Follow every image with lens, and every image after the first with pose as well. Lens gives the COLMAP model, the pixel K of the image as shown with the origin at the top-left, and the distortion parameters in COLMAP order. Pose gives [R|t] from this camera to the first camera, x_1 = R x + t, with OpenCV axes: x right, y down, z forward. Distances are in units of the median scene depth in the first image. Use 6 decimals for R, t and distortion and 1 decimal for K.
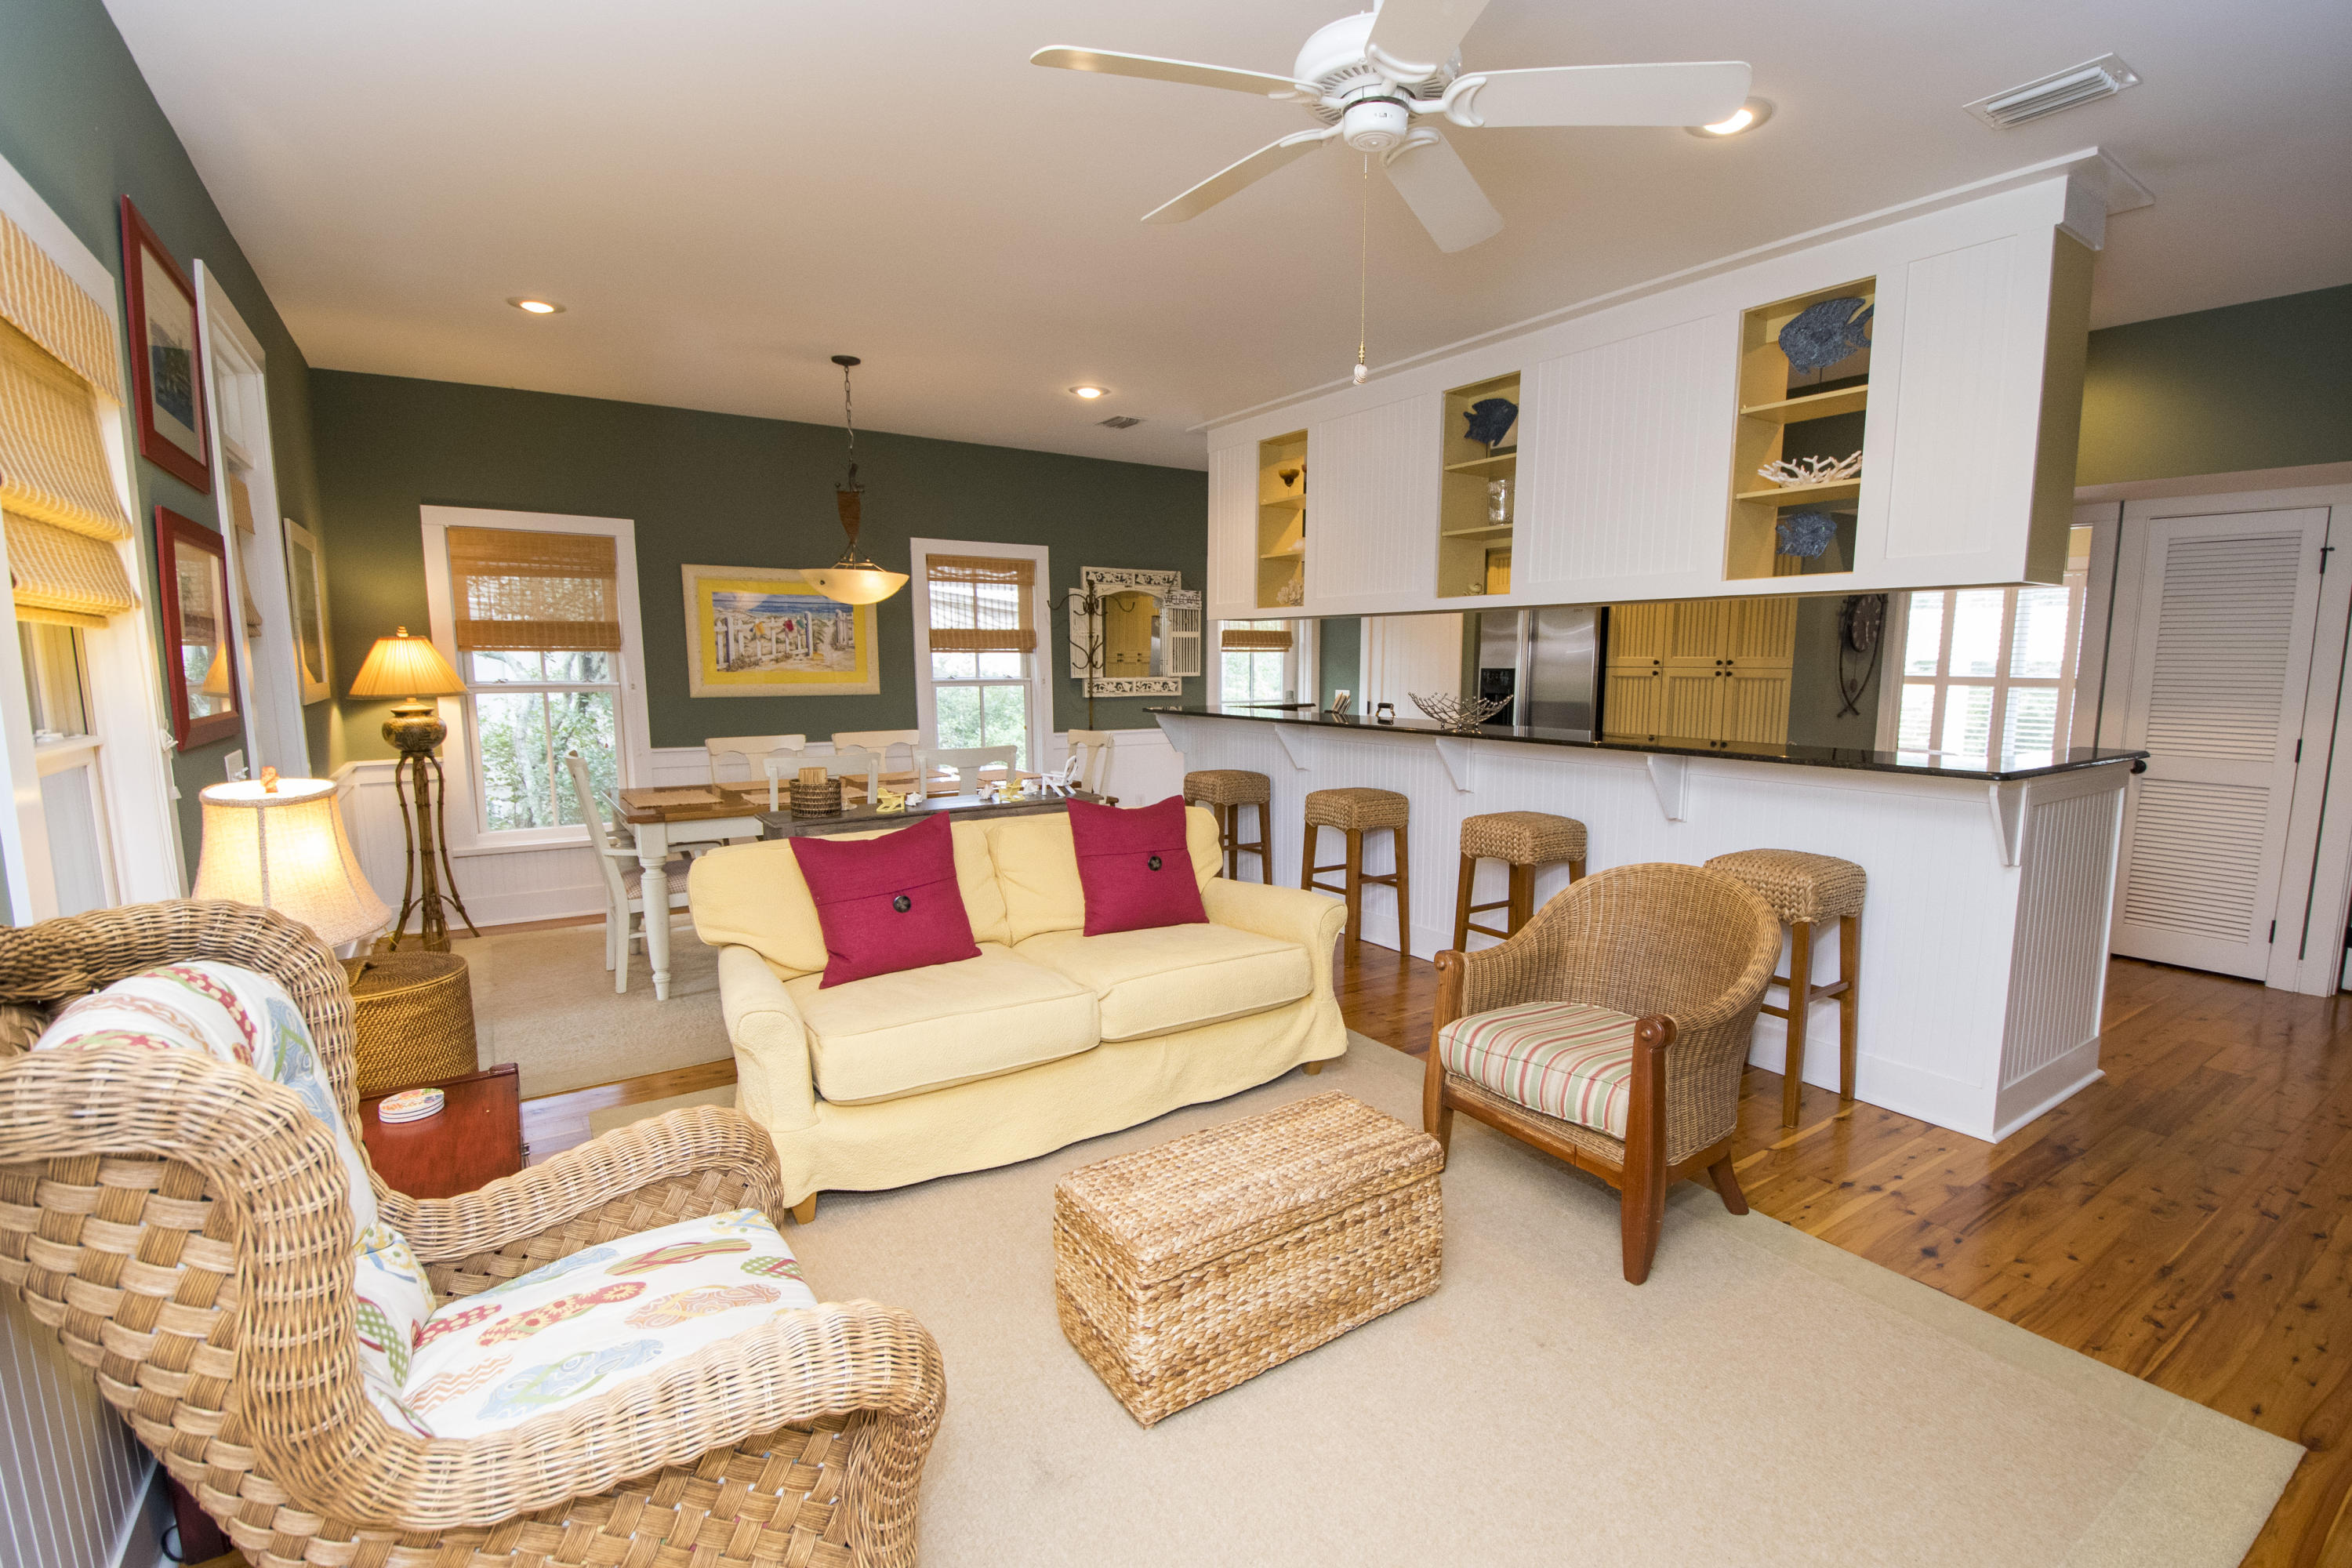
lens RADIAL K [[1049.6, 0, 1207.2], [0, 1049.6, 805.4], [0, 0, 1]] dist [-0.002695, -0.011262]
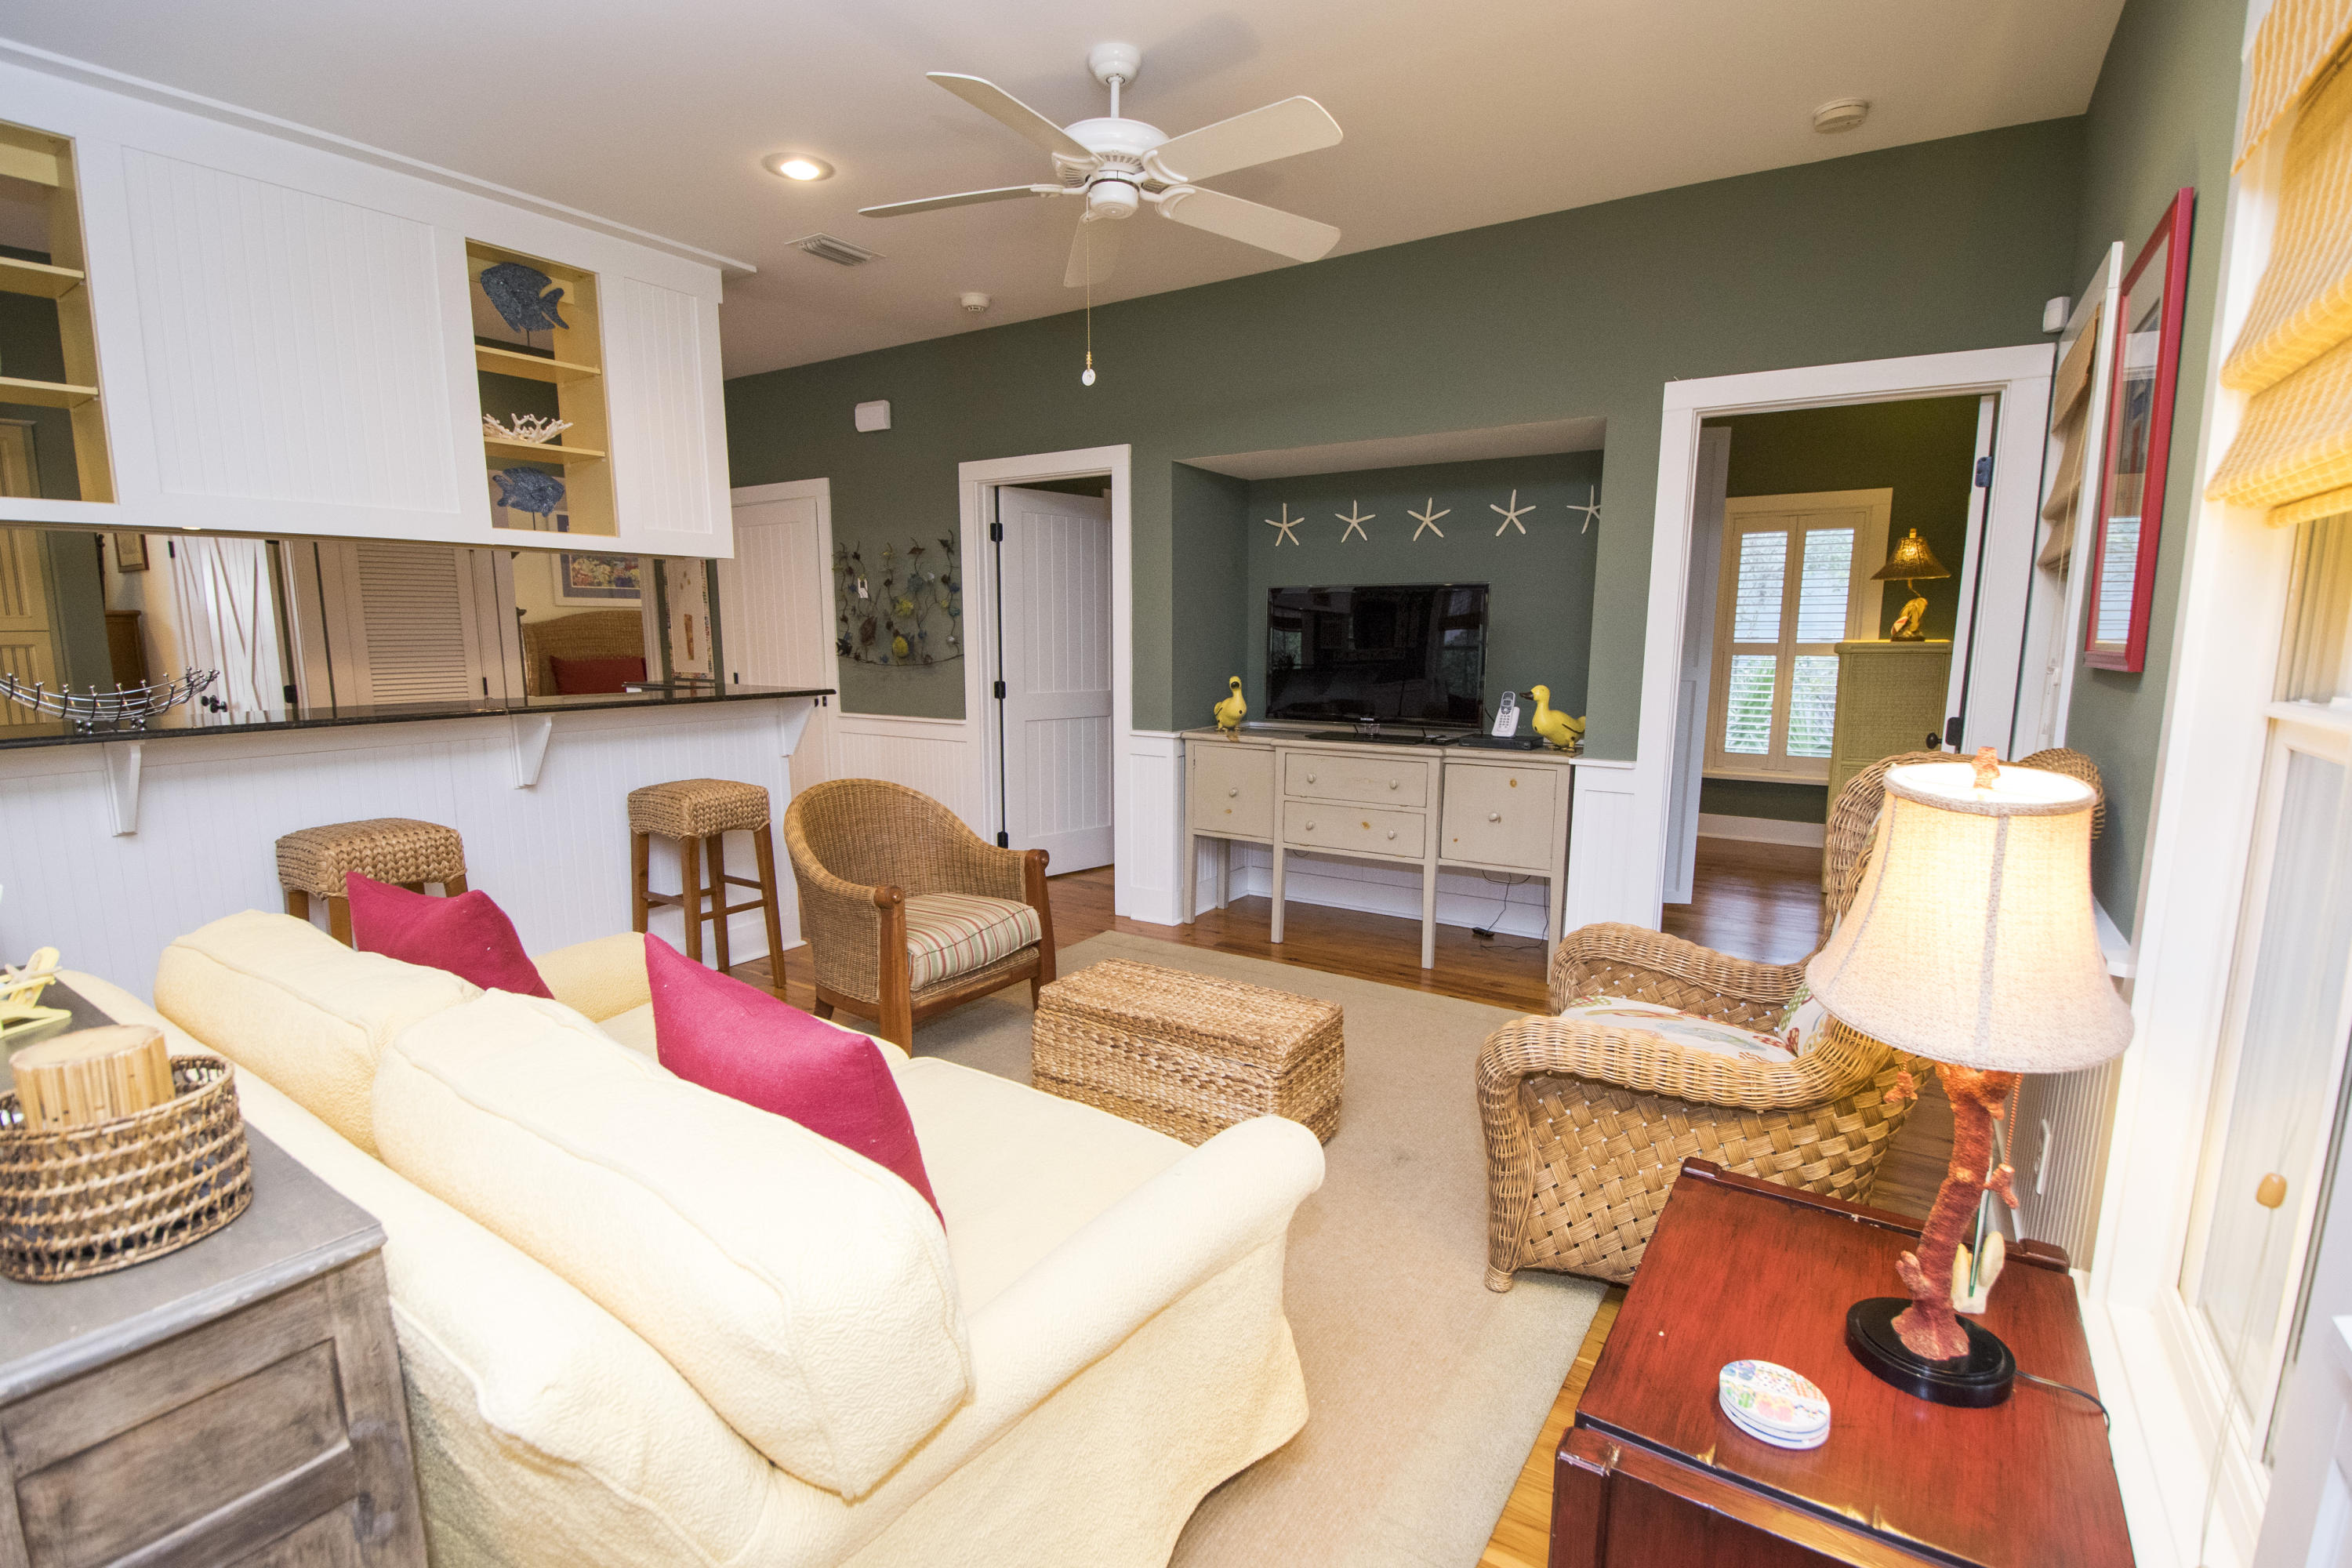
lens RADIAL K [[1049.6, 0, 1167.1], [0, 1049.6, 795.5], [0, 0, 1]] dist [-0.002695, -0.011262]
pose [[-0.367002, -0.145284, 0.918805, -0.385467], [0.126724, 0.970711, 0.204110, -0.060990], [-0.921548, 0.191343, -0.337842, 0.504074]]
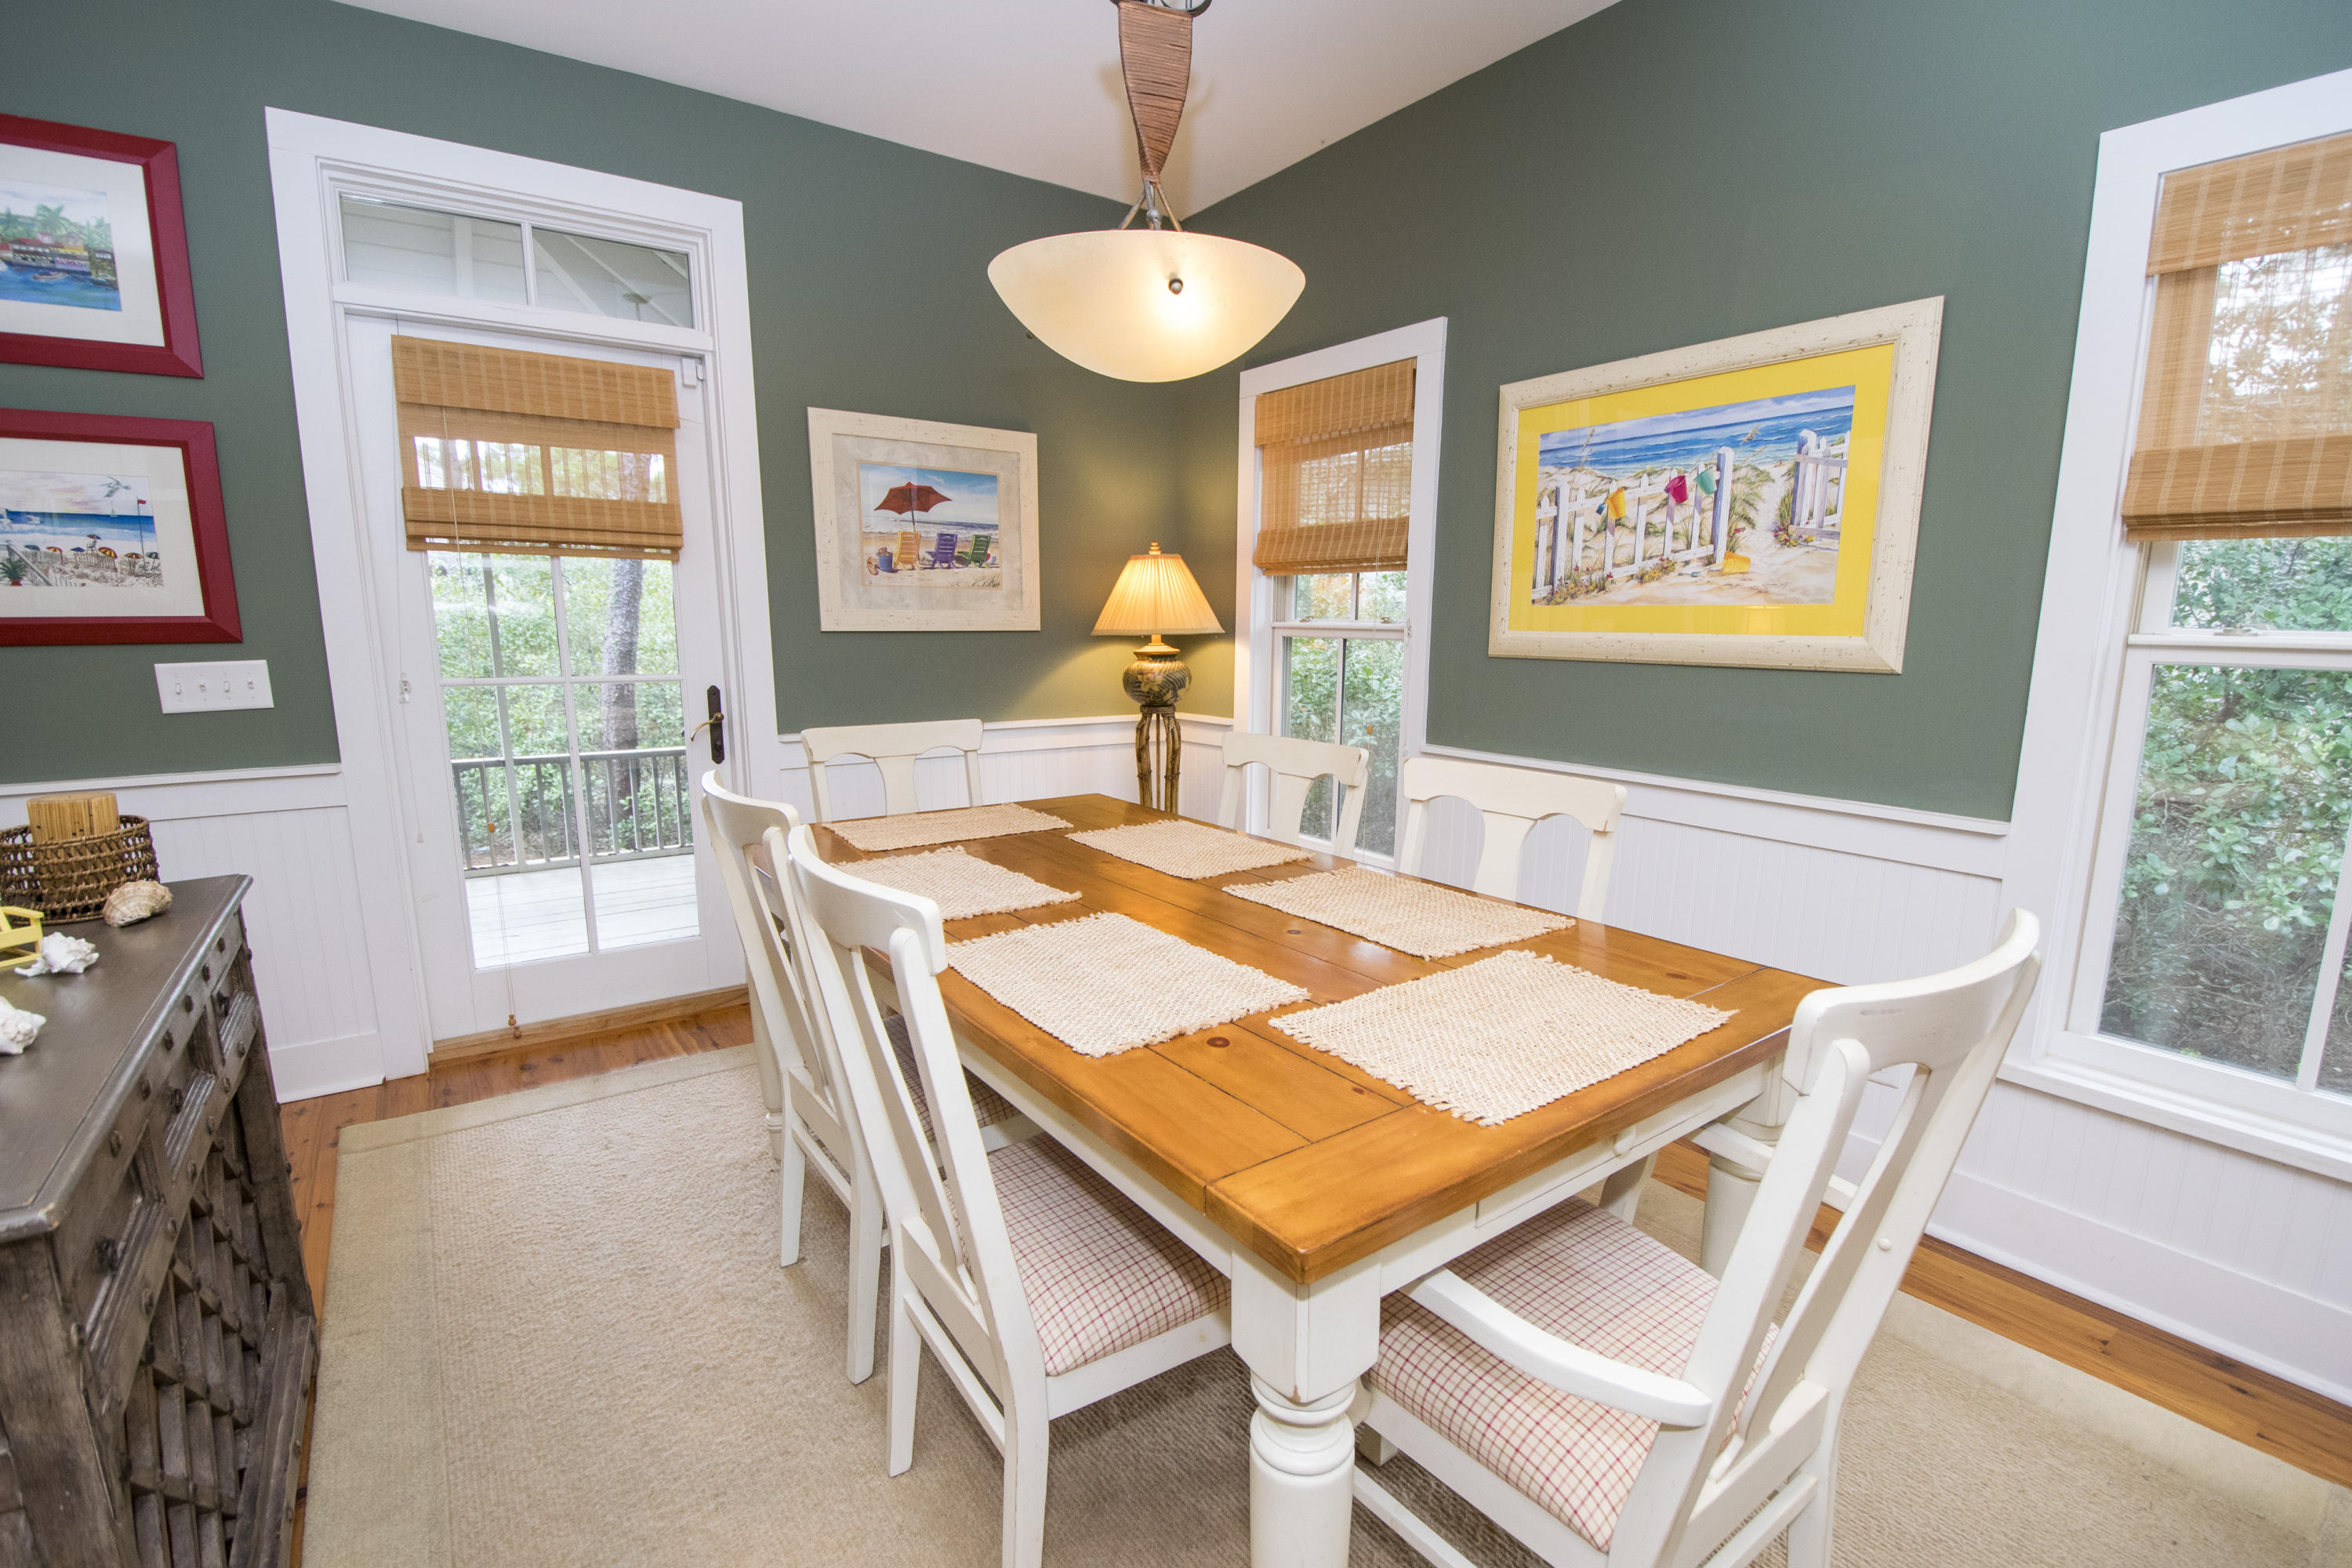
lens RADIAL K [[1049.6, 0, 1220.4], [0, 1049.6, 819.8], [0, 0, 1]] dist [-0.002695, -0.011262]
pose [[0.041544, 0.182749, -0.982282, 0.018810], [-0.144889, 0.973840, 0.175050, -0.094675], [0.988575, 0.135049, 0.066935, 0.836343]]
